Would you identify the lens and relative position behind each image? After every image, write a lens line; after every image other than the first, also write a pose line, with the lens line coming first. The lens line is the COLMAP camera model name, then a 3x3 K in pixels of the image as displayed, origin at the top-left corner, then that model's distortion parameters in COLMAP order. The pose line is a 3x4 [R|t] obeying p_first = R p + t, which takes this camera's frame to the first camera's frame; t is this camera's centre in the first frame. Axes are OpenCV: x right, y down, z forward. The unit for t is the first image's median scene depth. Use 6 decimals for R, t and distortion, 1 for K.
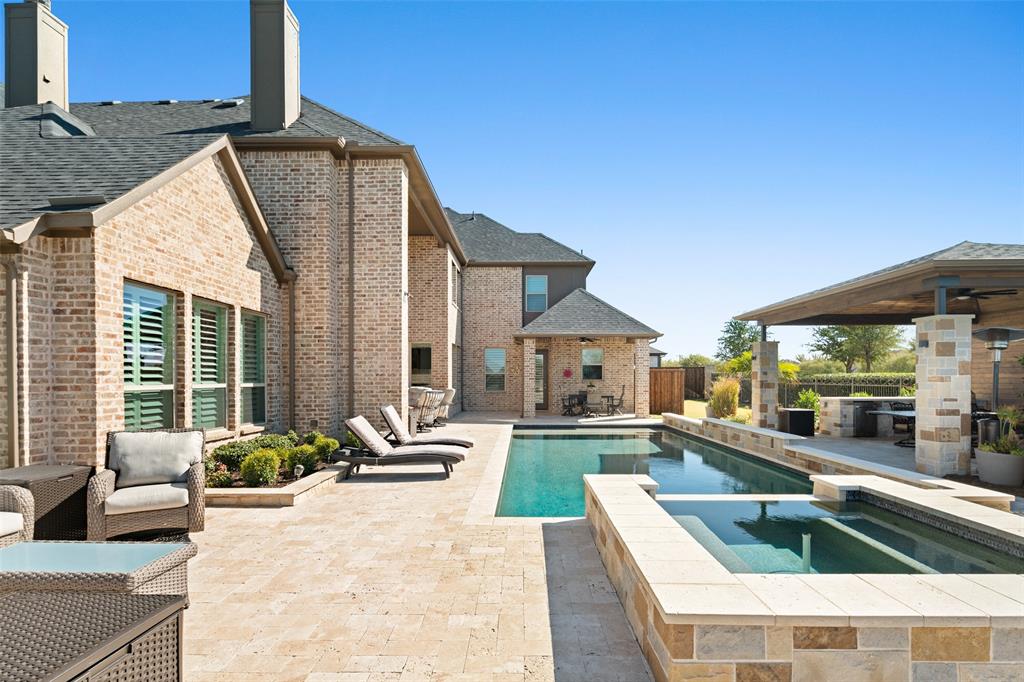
lens RADIAL K [[500.0, 0, 518.6], [0, 500.0, 381.0], [0, 0, 1]] dist [-0.000363, -0.000669]
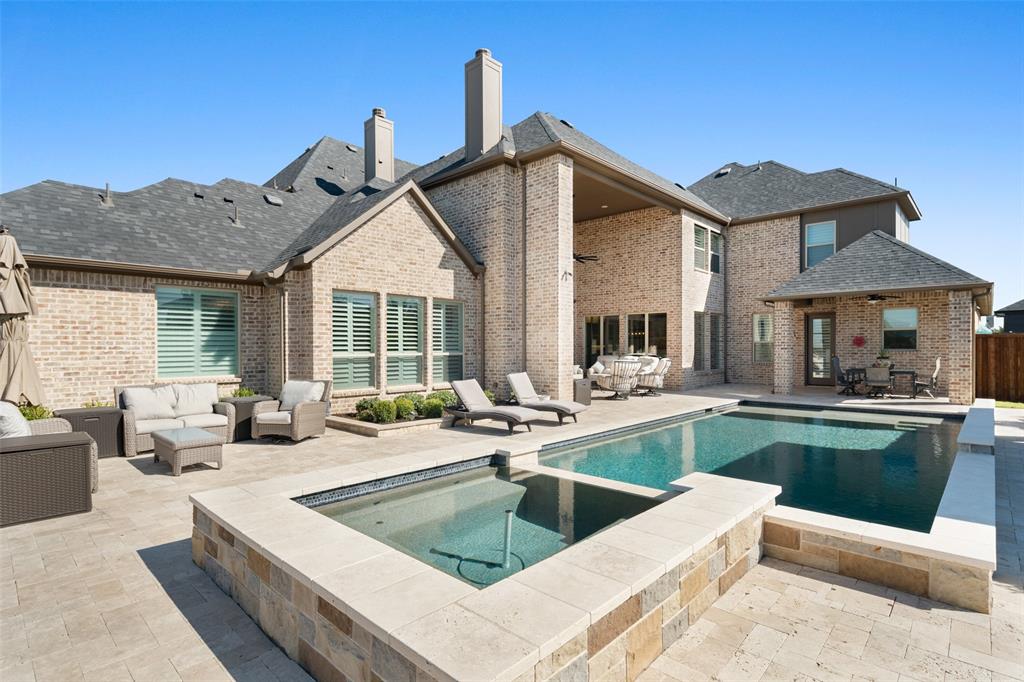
lens RADIAL K [[500.7, 0, 510.7], [0, 500.7, 347.7], [0, 0, 1]] dist [0.002309, 0.000037]
pose [[0.741414, -0.001026, -0.671047, 0.478598], [-0.001274, 0.999995, -0.002936, -0.004651], [0.671046, 0.003031, 0.741409, 0.101471]]
